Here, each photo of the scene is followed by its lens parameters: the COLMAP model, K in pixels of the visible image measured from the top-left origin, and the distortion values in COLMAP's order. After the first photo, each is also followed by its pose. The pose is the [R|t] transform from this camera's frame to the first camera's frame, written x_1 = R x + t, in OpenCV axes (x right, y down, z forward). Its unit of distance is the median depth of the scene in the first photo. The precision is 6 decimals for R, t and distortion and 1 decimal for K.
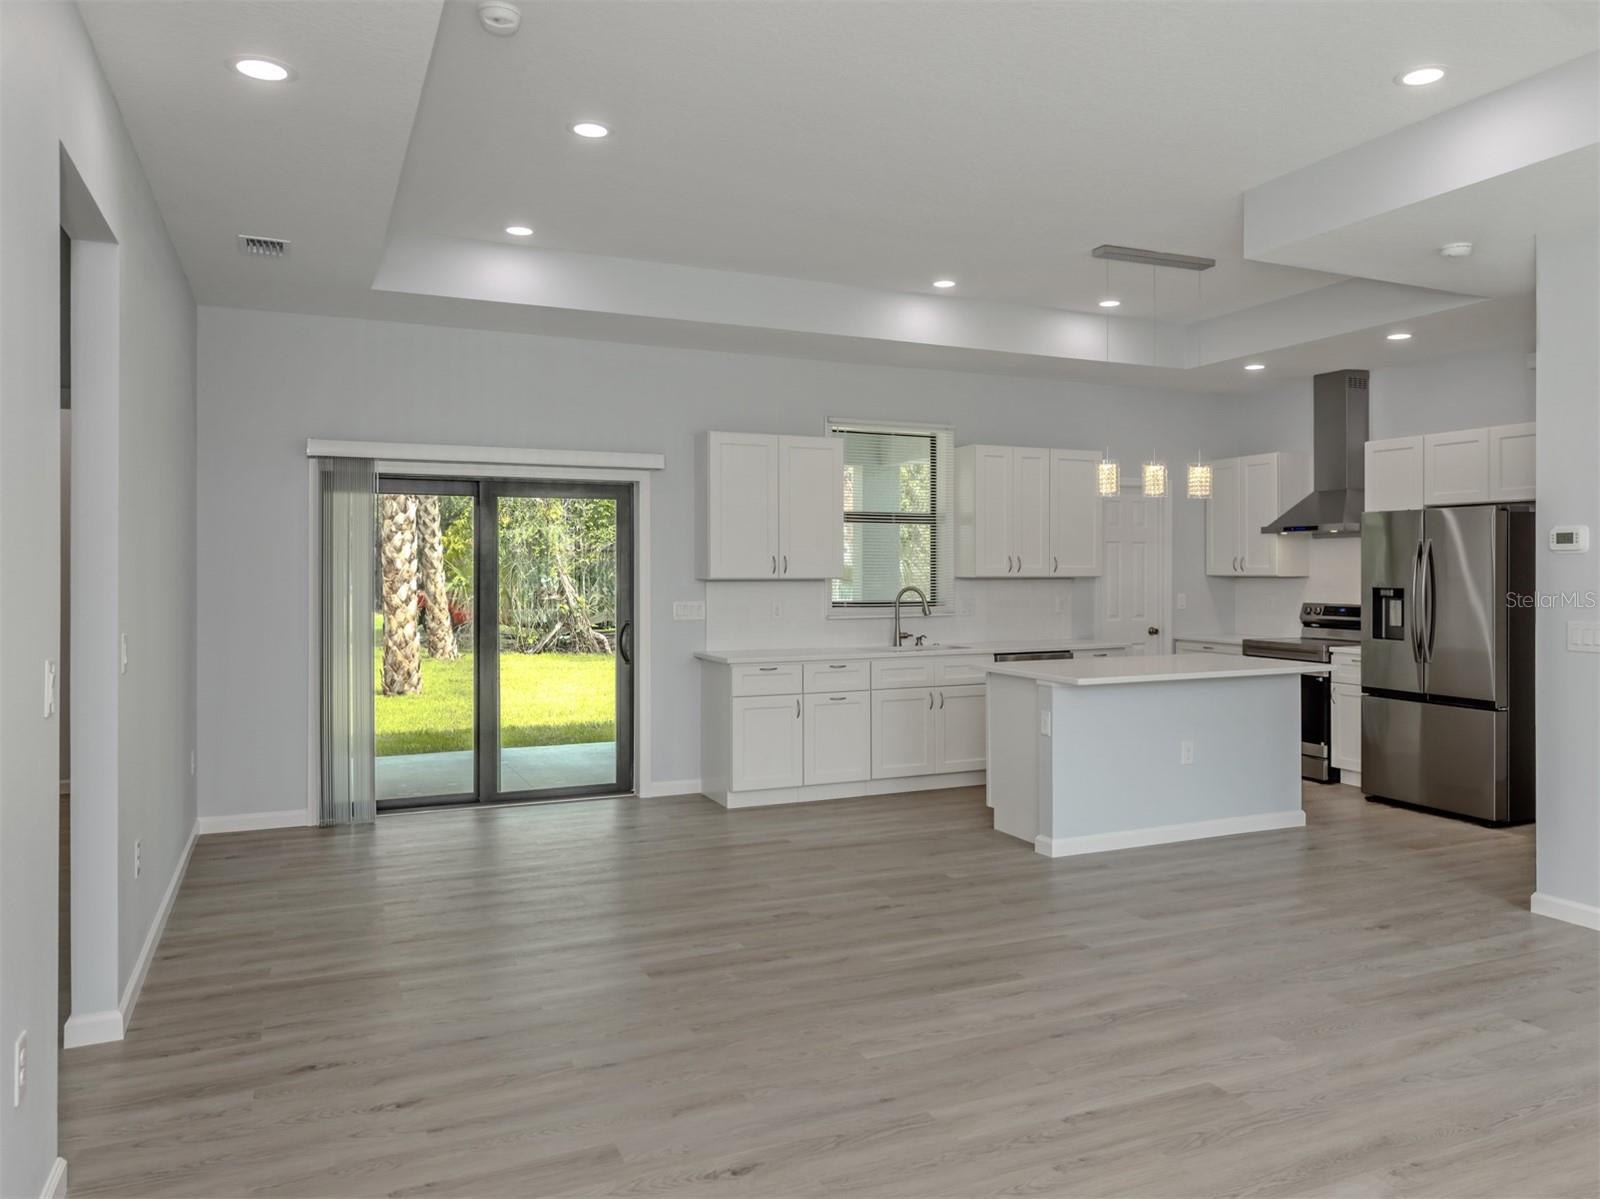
lens RADIAL K [[1186.5, 0, 855.3], [0, 1186.5, 571.2], [0, 0, 1]] dist [0.002520, 0.009245]
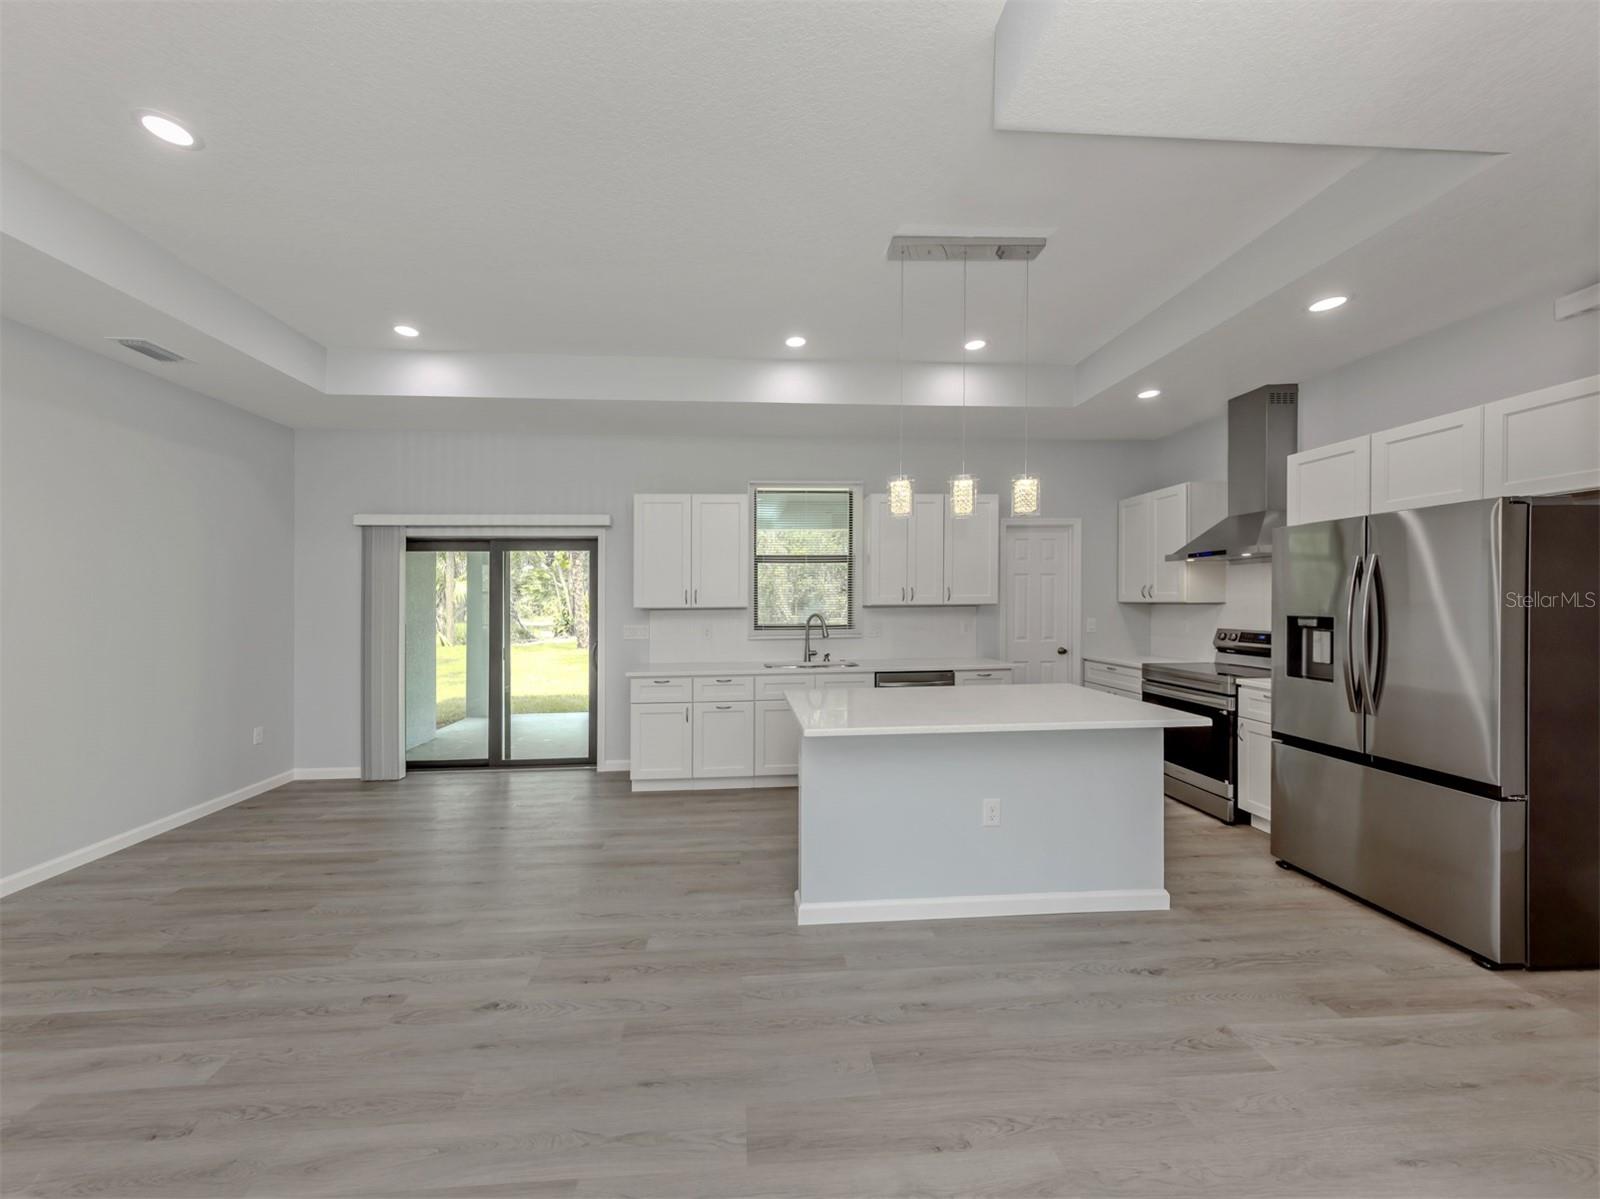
lens RADIAL K [[569.5, 0, 777.5], [0, 569.5, 609.6], [0, 0, 1]] dist [0.005150, -0.000480]
pose [[0.928944, -0.002965, -0.370209, 0.249230], [0.008558, 0.999873, 0.013467, 0.000887], [0.370122, -0.015679, 0.928851, 0.488624]]
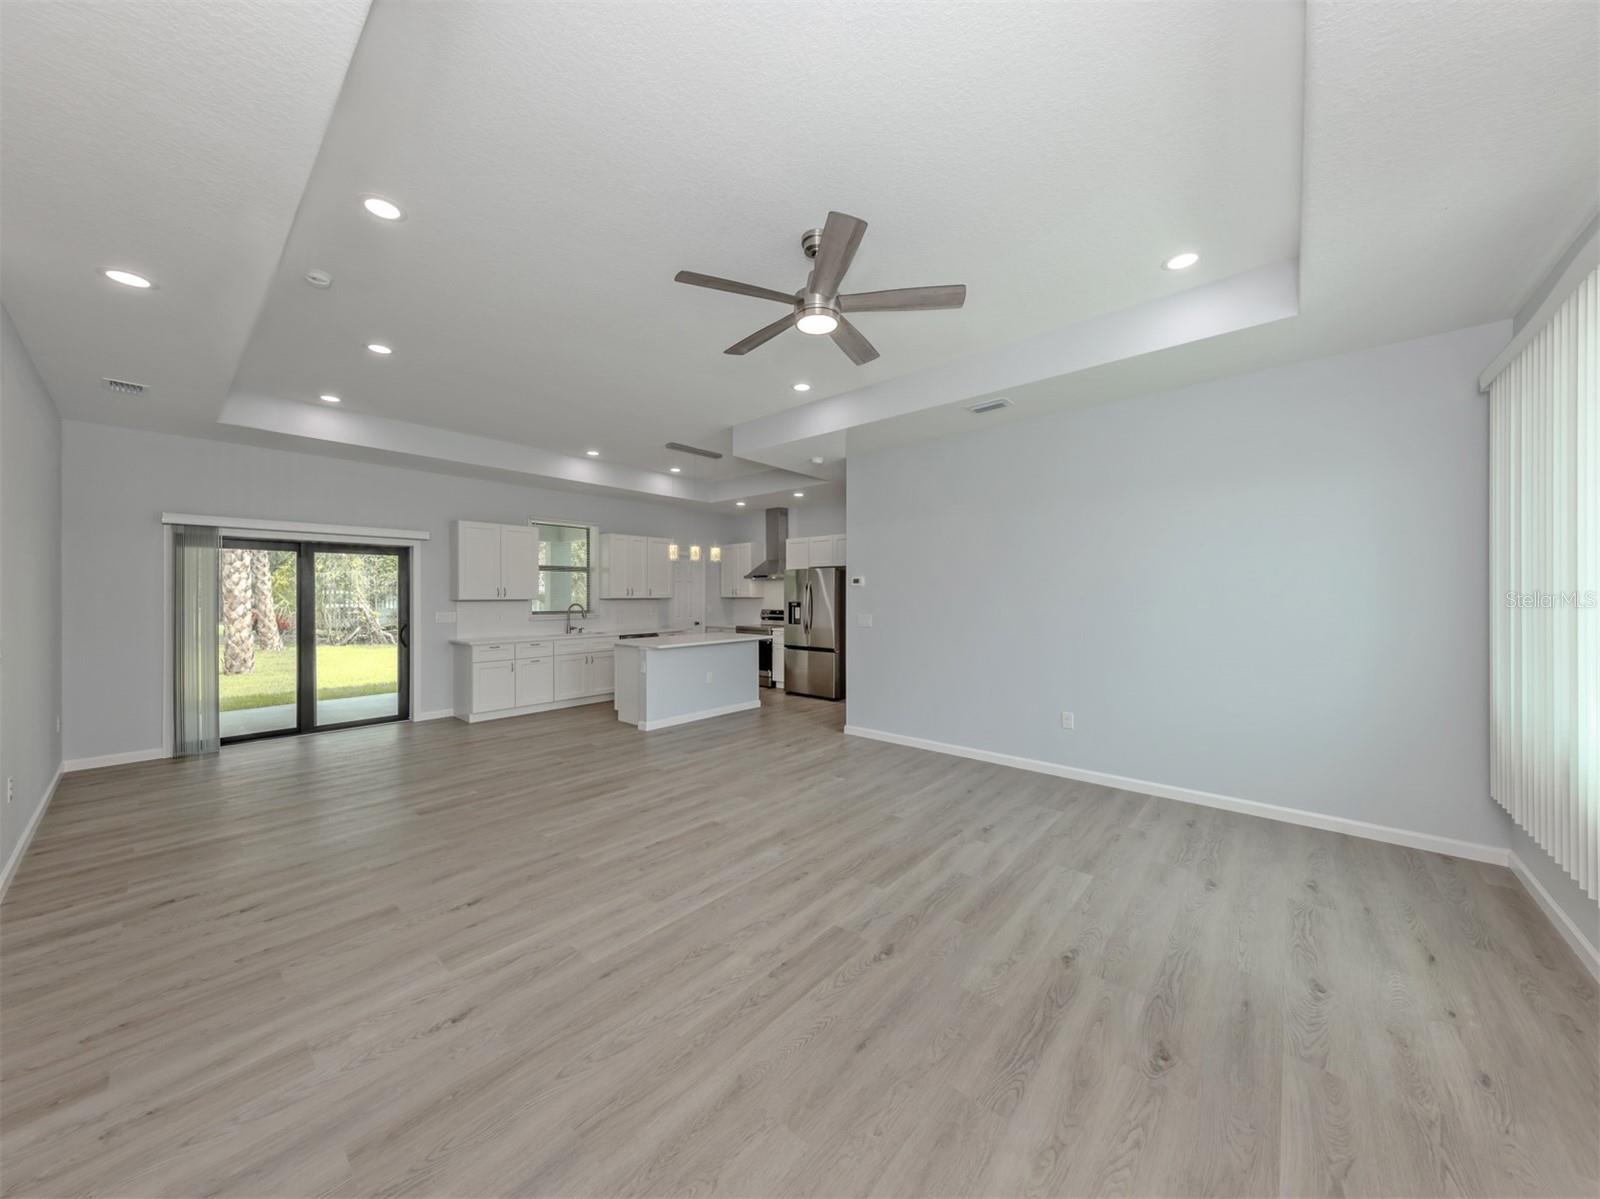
lens RADIAL K [[569.5, 0, 796.3], [0, 569.5, 593.9], [0, 0, 1]] dist [0.005150, -0.000480]
pose [[0.917501, -0.001596, 0.397730, 0.006734], [0.003329, 0.999988, -0.003667, 0.002040], [-0.397719, 0.004688, 0.917495, -0.026766]]
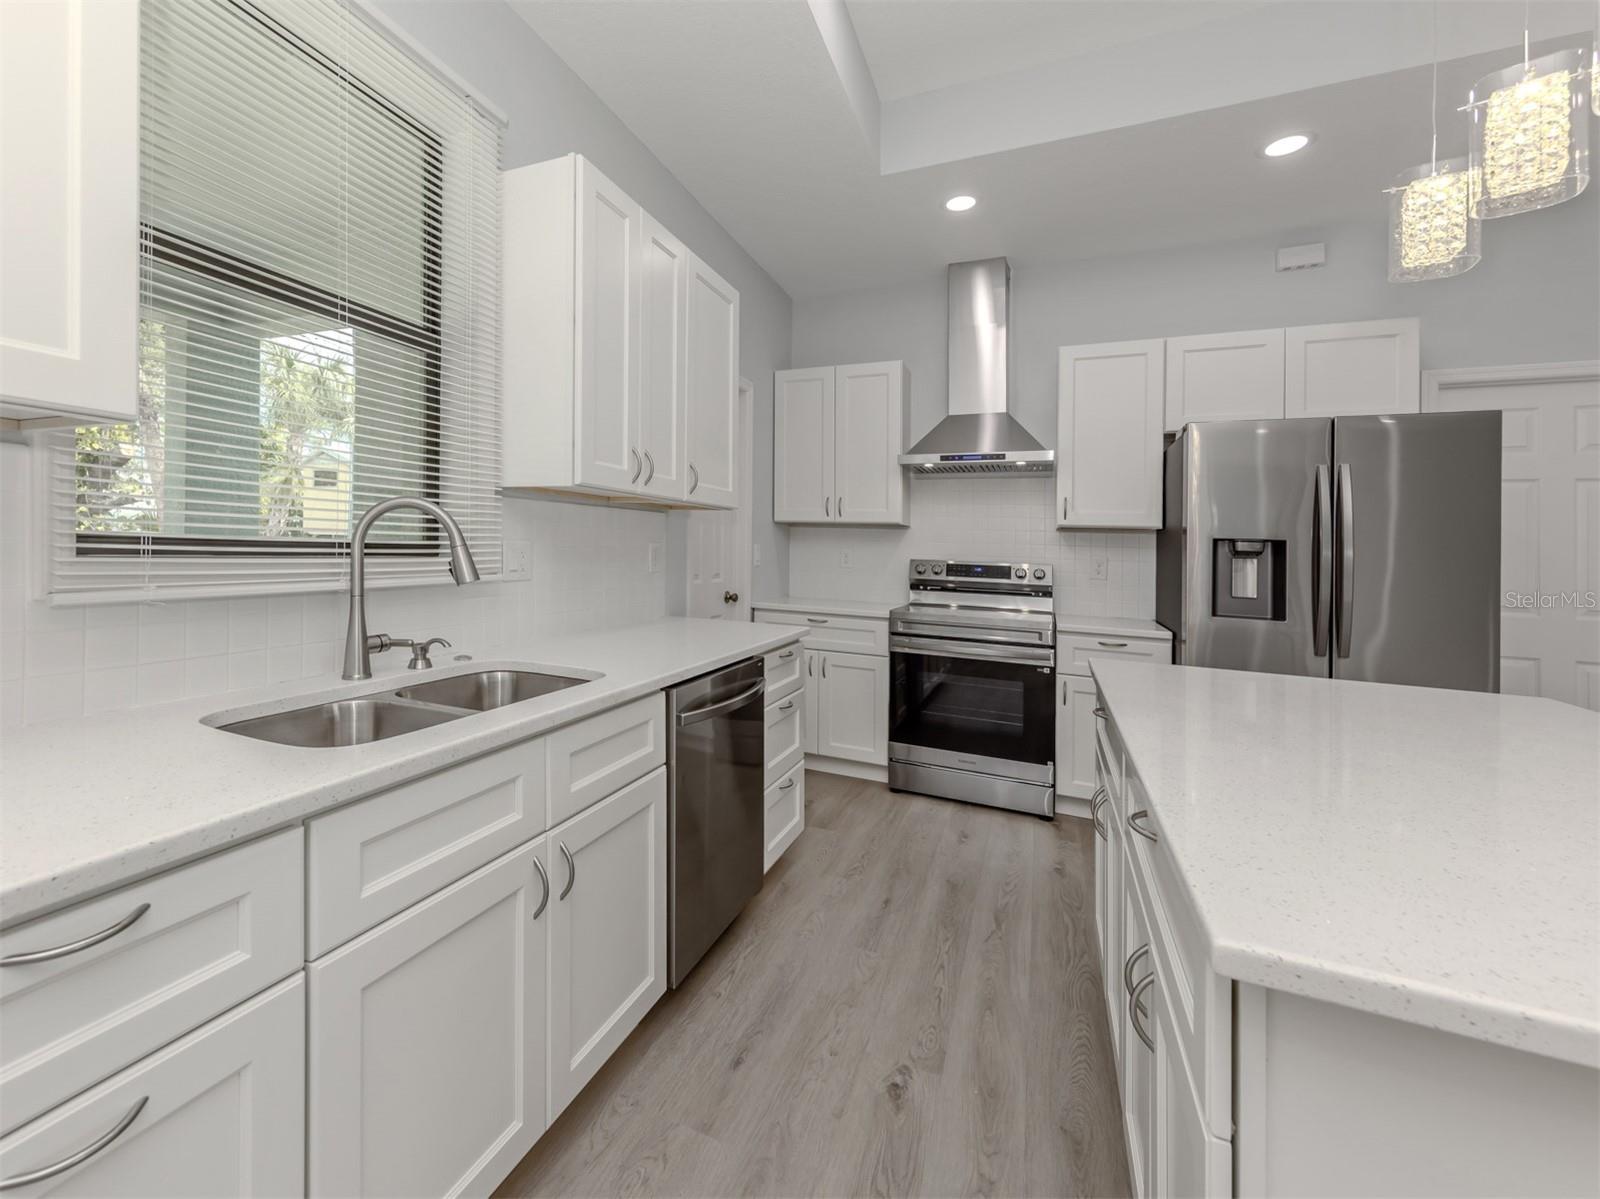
lens RADIAL K [[689.5, 0, 704.1], [0, 689.5, 531.1], [0, 0, 1]] dist [0.007414, -0.001854]
pose [[0.775395, 0.035946, 0.630452, -0.014098], [-0.027122, 0.999353, -0.023622, 0.027003], [-0.630894, 0.001217, 0.775868, 0.875741]]
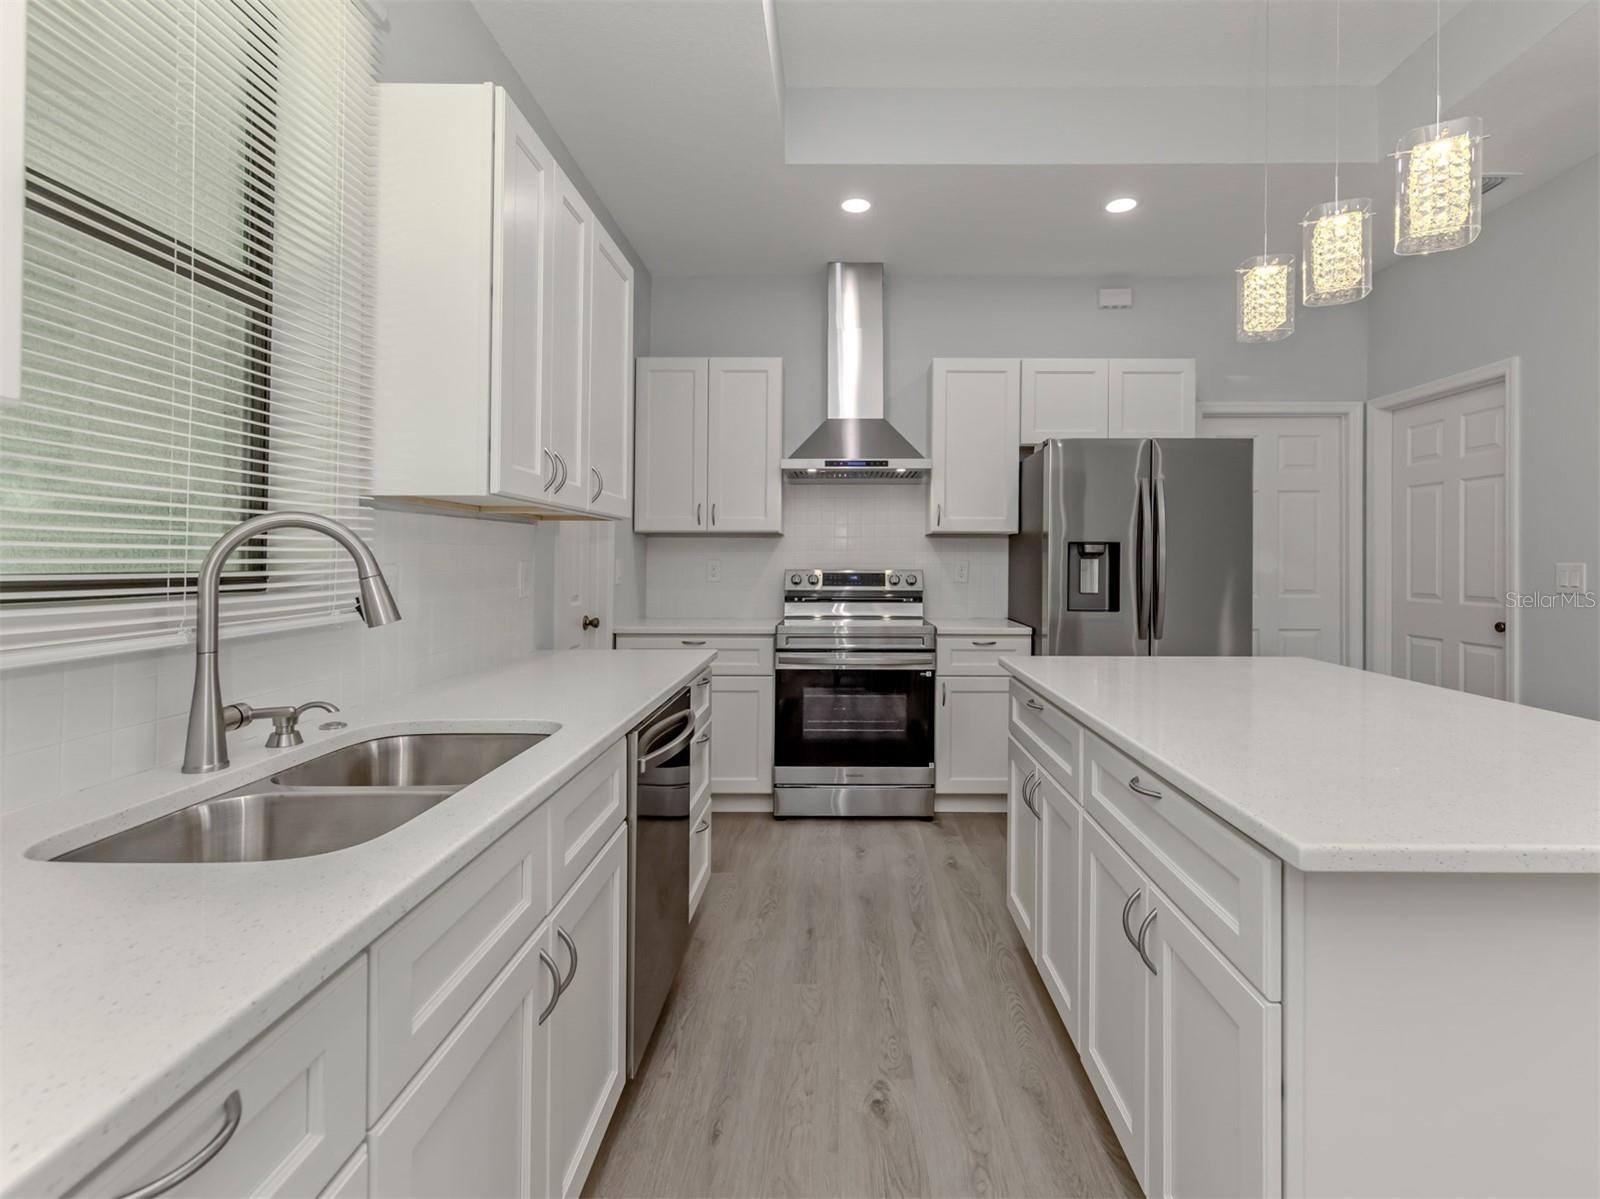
lens RADIAL K [[794.1, 0, 833.8], [0, 794.1, 538.8], [0, 0, 1]] dist [0.006288, -0.001432]
pose [[0.433734, 0.023048, 0.900746, -0.059256], [0.004877, 0.999598, -0.027926, 0.025638], [-0.901028, 0.016506, 0.433447, 0.909794]]
